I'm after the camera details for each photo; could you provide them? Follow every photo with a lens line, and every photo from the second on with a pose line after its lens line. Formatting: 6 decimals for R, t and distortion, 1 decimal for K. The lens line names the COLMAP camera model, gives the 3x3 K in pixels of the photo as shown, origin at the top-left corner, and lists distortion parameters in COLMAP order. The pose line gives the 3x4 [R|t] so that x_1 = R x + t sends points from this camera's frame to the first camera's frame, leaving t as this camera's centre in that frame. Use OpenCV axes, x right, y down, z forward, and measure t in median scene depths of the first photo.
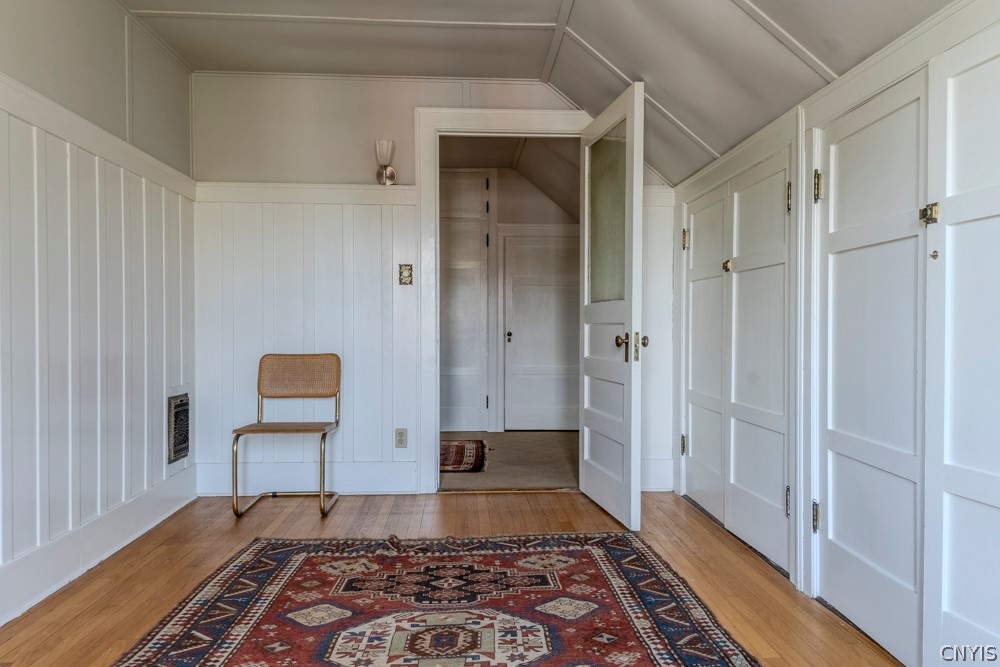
lens RADIAL K [[779.5, 0, 500.8], [0, 779.5, 334.8], [0, 0, 1]] dist [0.000651, -0.000498]
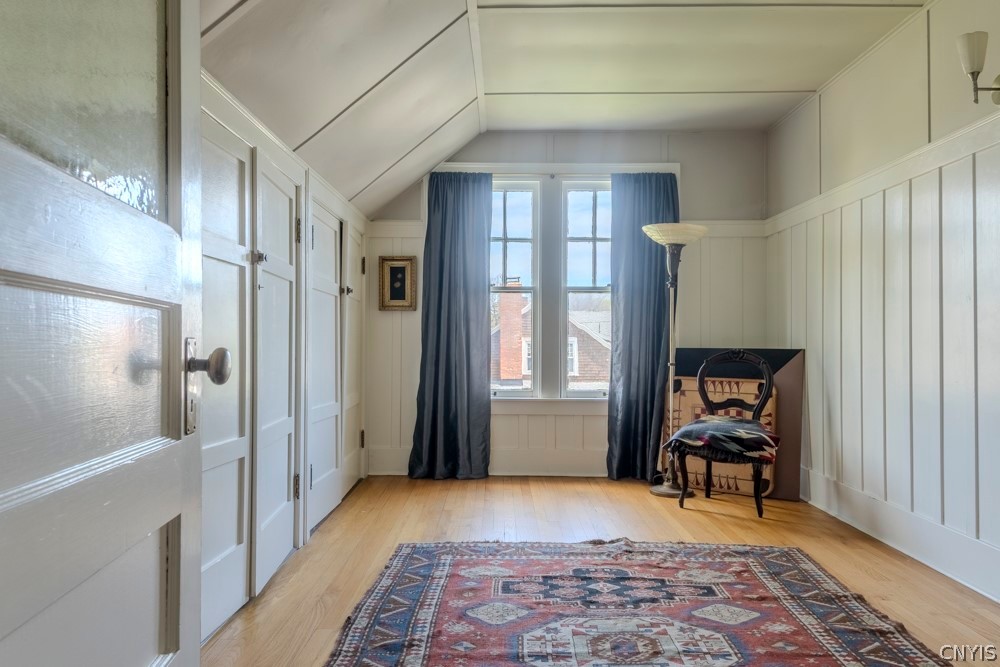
lens RADIAL K [[779.5, 0, 498.4], [0, 779.5, 337.0], [0, 0, 1]] dist [0.000651, -0.000498]
pose [[-0.998690, -0.002023, 0.051138, 0.040184], [-0.002192, 0.999992, -0.003244, -0.004626], [-0.051131, -0.003352, -0.998686, 2.066678]]
